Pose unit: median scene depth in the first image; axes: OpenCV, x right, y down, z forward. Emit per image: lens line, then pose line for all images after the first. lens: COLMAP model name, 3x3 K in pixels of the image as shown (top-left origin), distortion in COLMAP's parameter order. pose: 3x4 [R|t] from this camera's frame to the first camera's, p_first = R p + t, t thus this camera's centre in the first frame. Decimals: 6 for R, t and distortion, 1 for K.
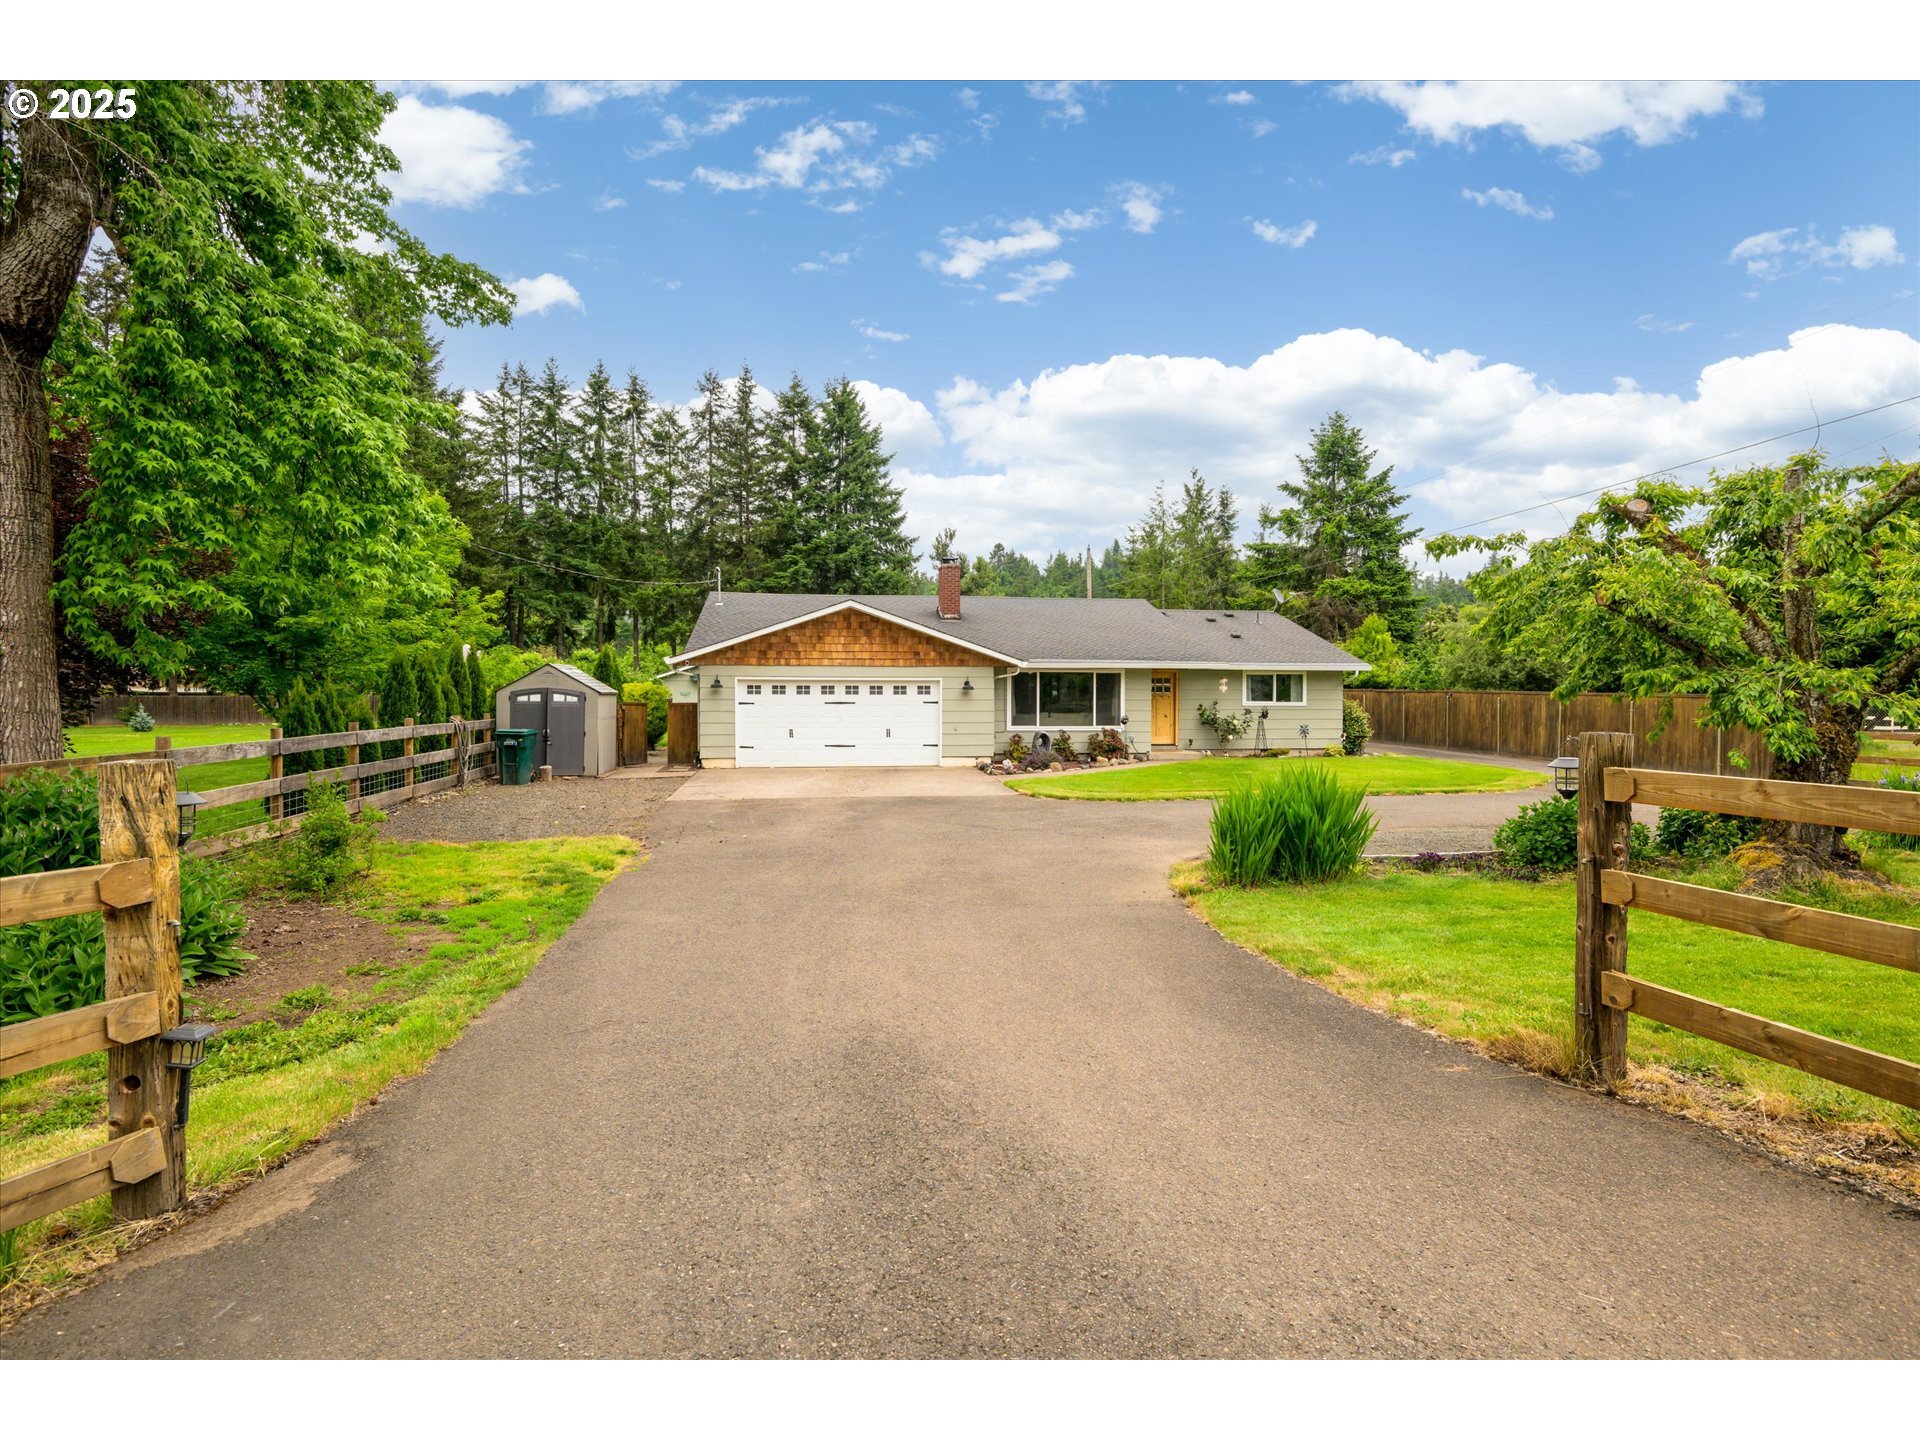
lens RADIAL K [[1037.9, 0, 960.0], [0, 1037.9, 720.0], [0, 0, 1]] dist [0.002939, -0.000012]
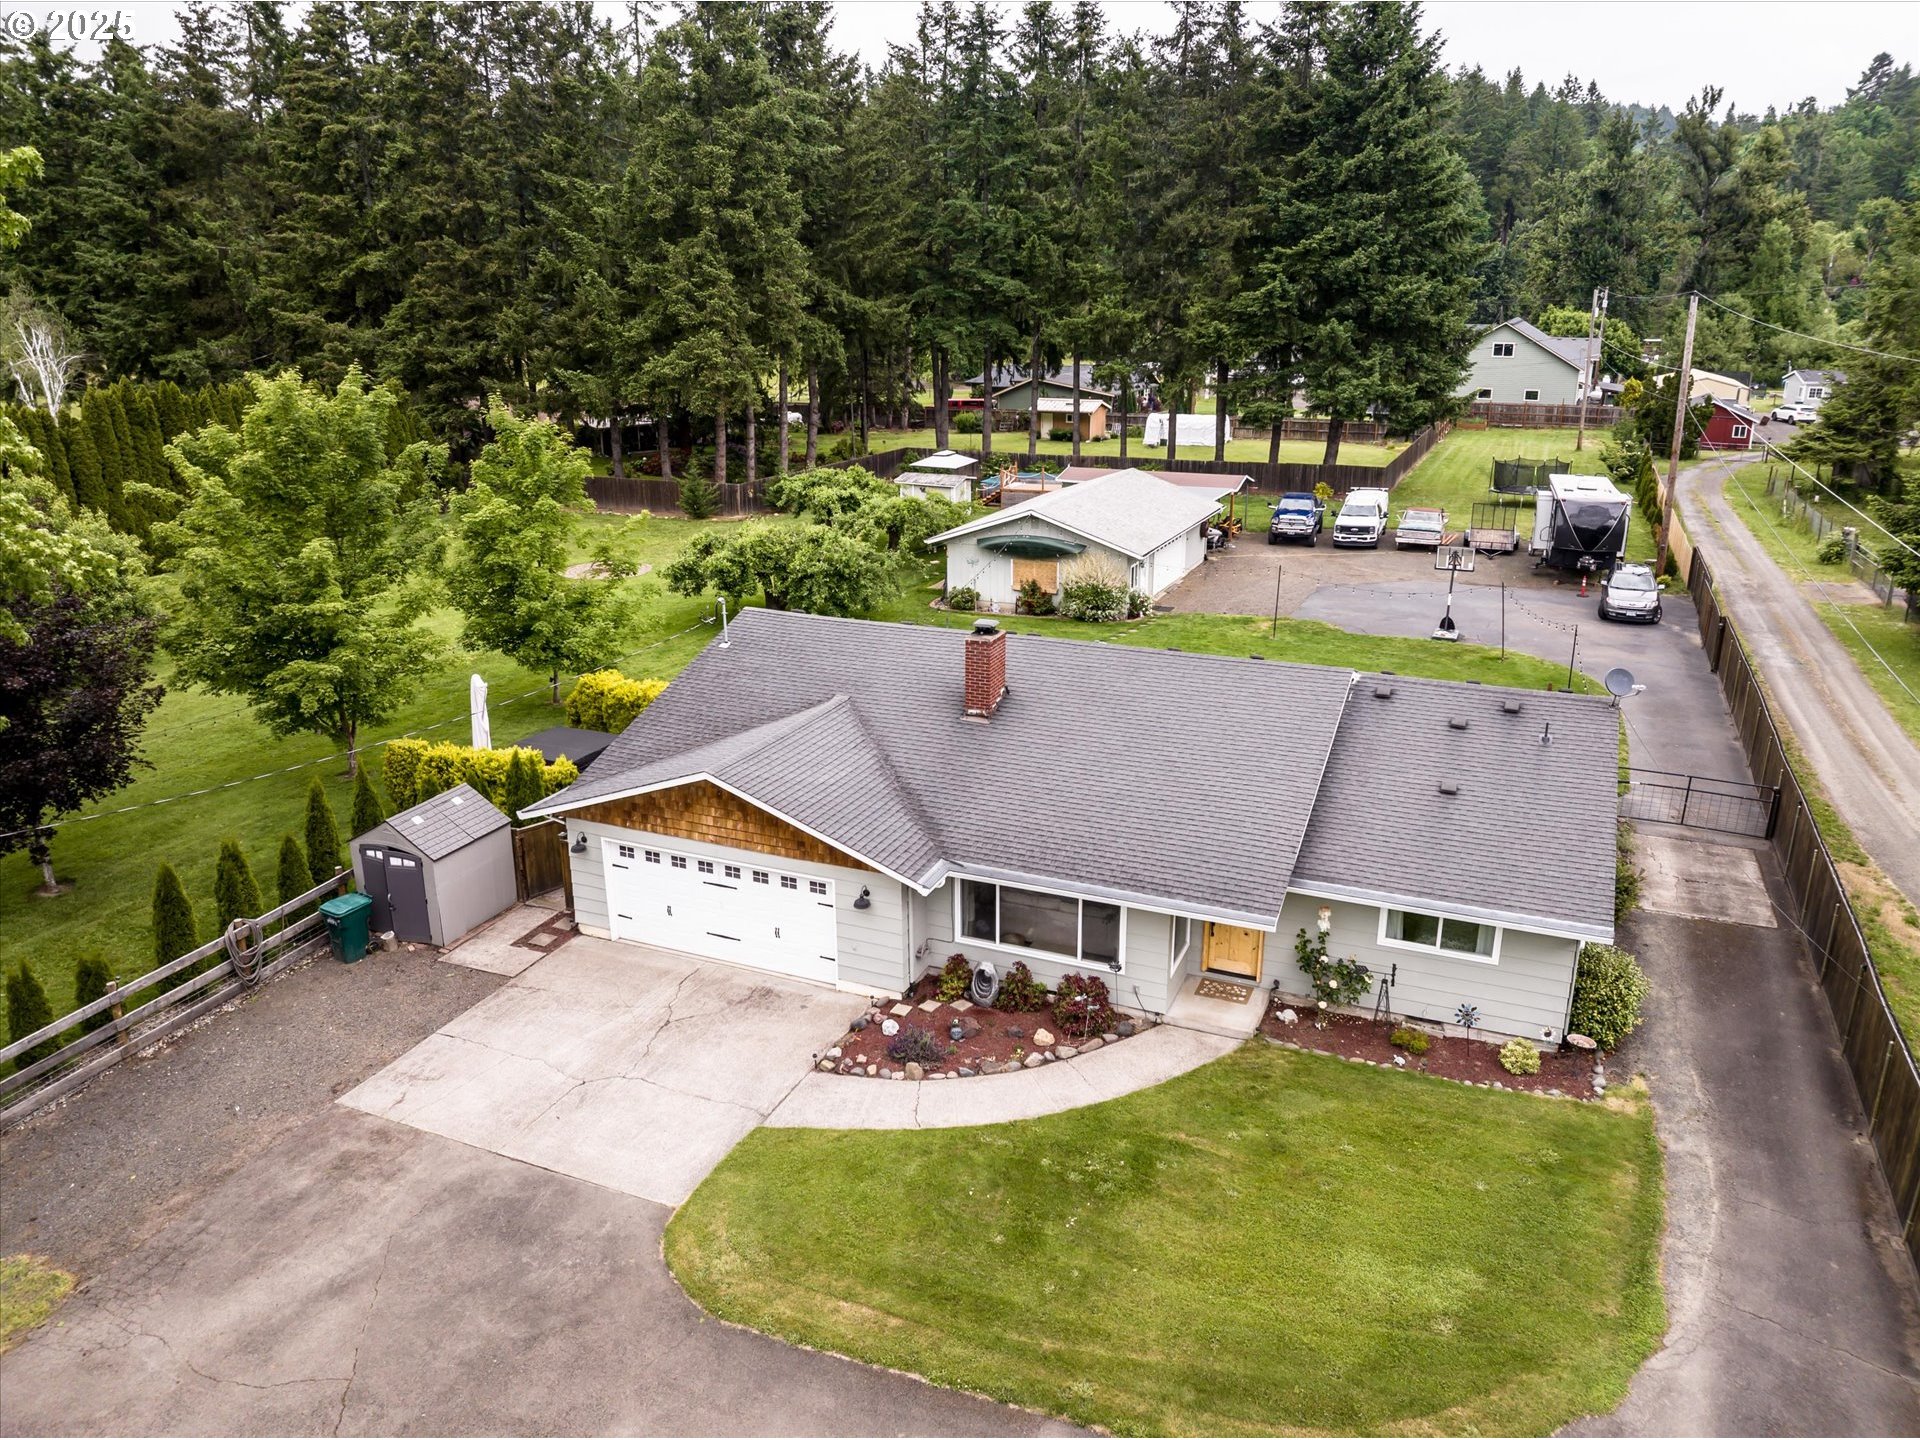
lens RADIAL K [[1357.6, 0, 960.0], [0, 1357.6, 720.0], [0, 0, 1]] dist [-0.036537, 0.000203]
pose [[0.850694, 0.156667, -0.501772, 0.157083], [-0.005044, 0.956943, 0.290231, -0.129379], [0.525637, -0.244367, 0.814856, 0.098899]]
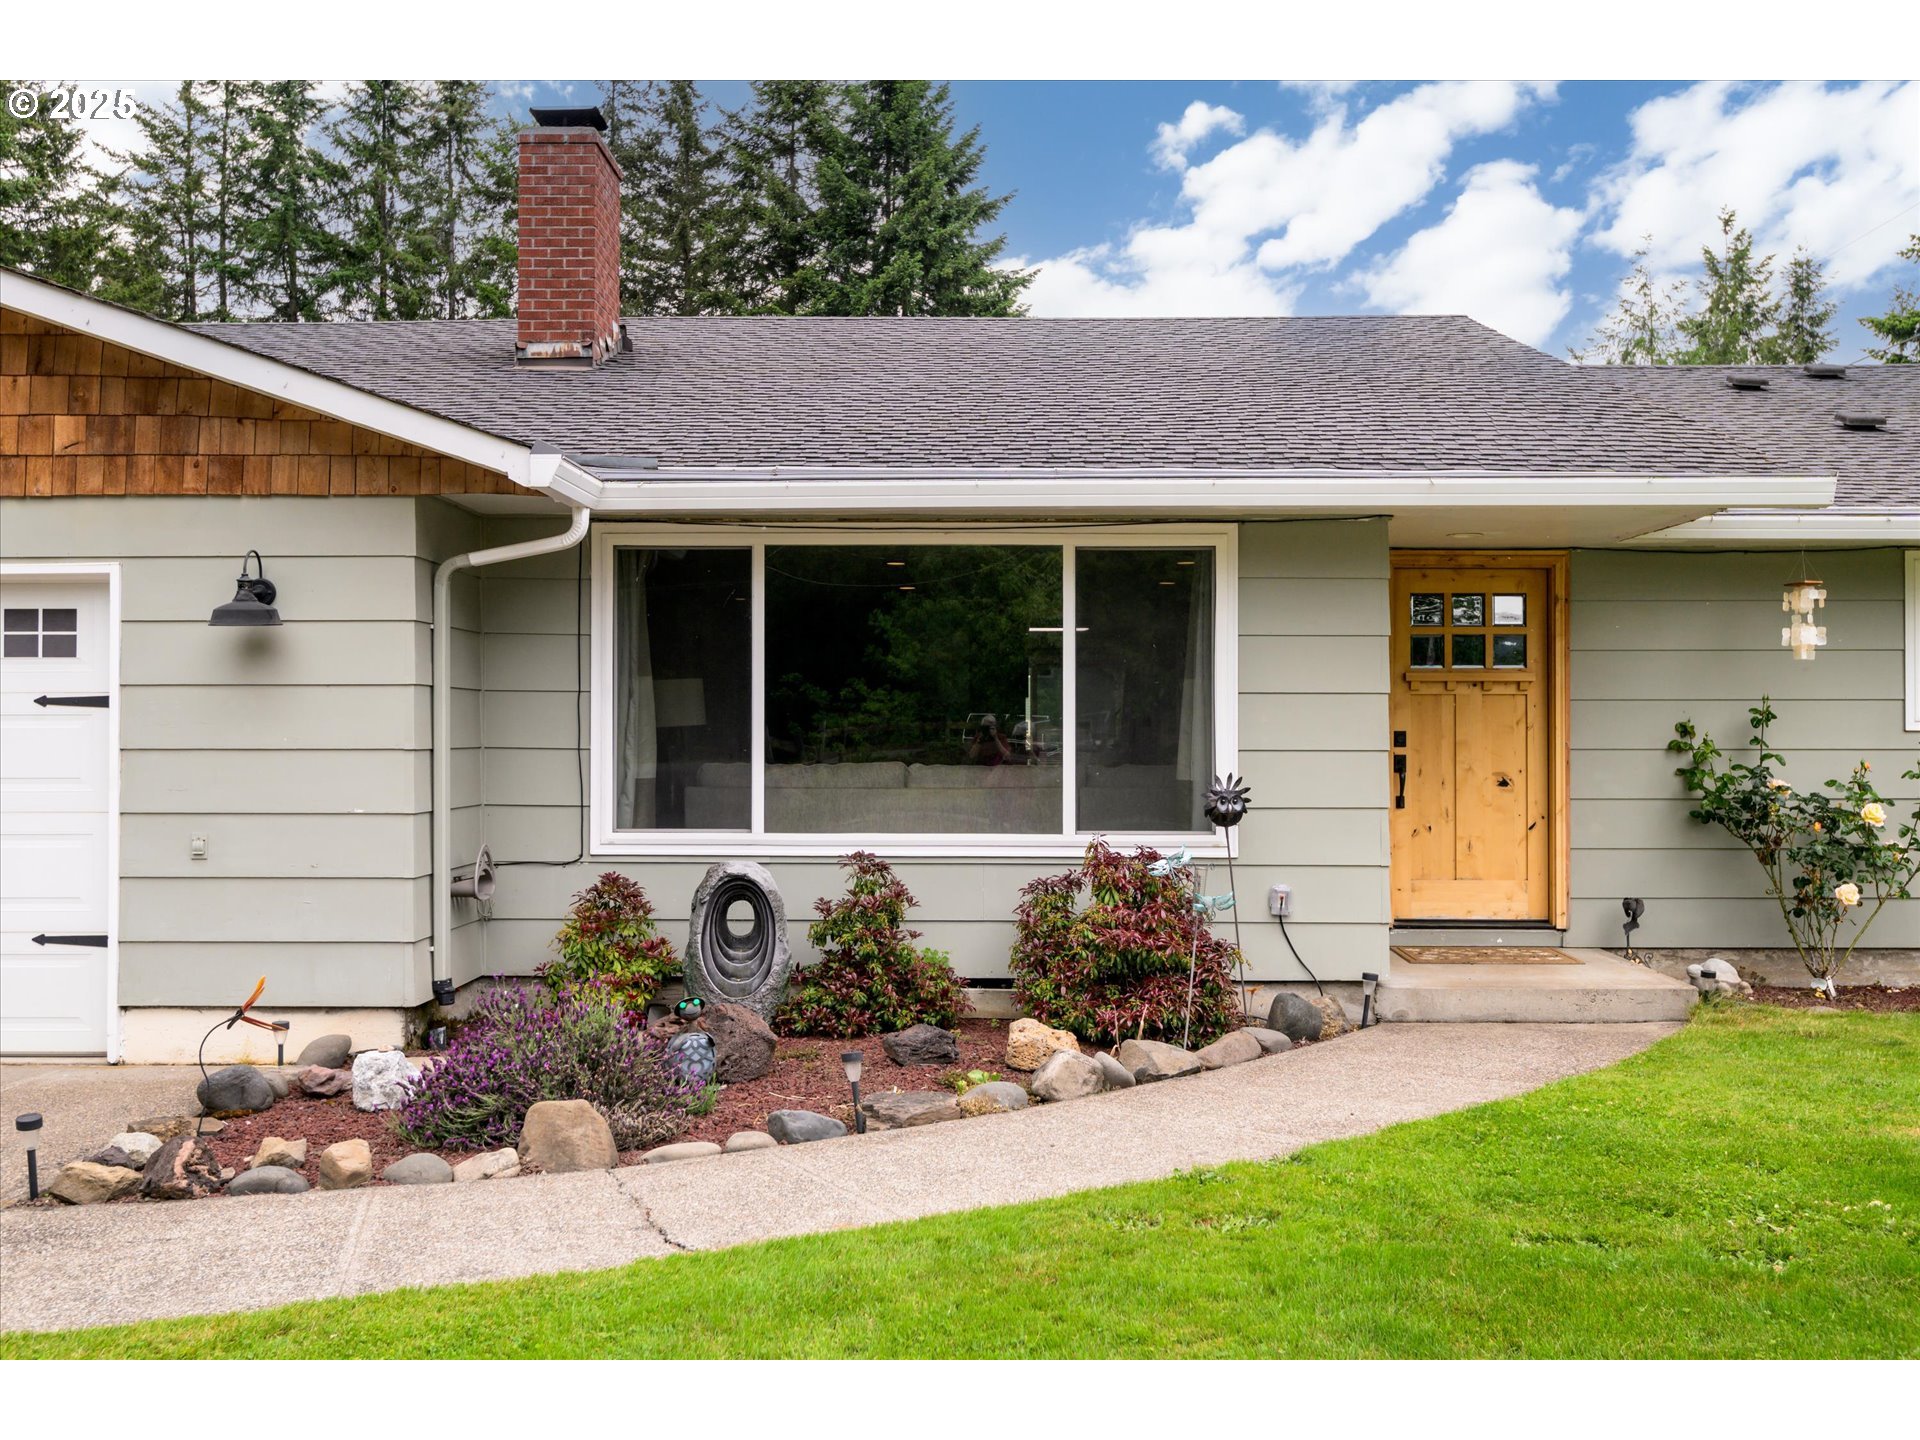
lens RADIAL K [[1909.3, 0, 960.0], [0, 1909.3, 720.0], [0, 0, 1]] dist [-0.004864, -0.011298]
pose [[0.985650, -0.004085, -0.168753, 0.055840], [-0.002387, 0.999270, -0.038132, -0.000470], [0.168786, 0.037988, 0.984920, 0.219509]]
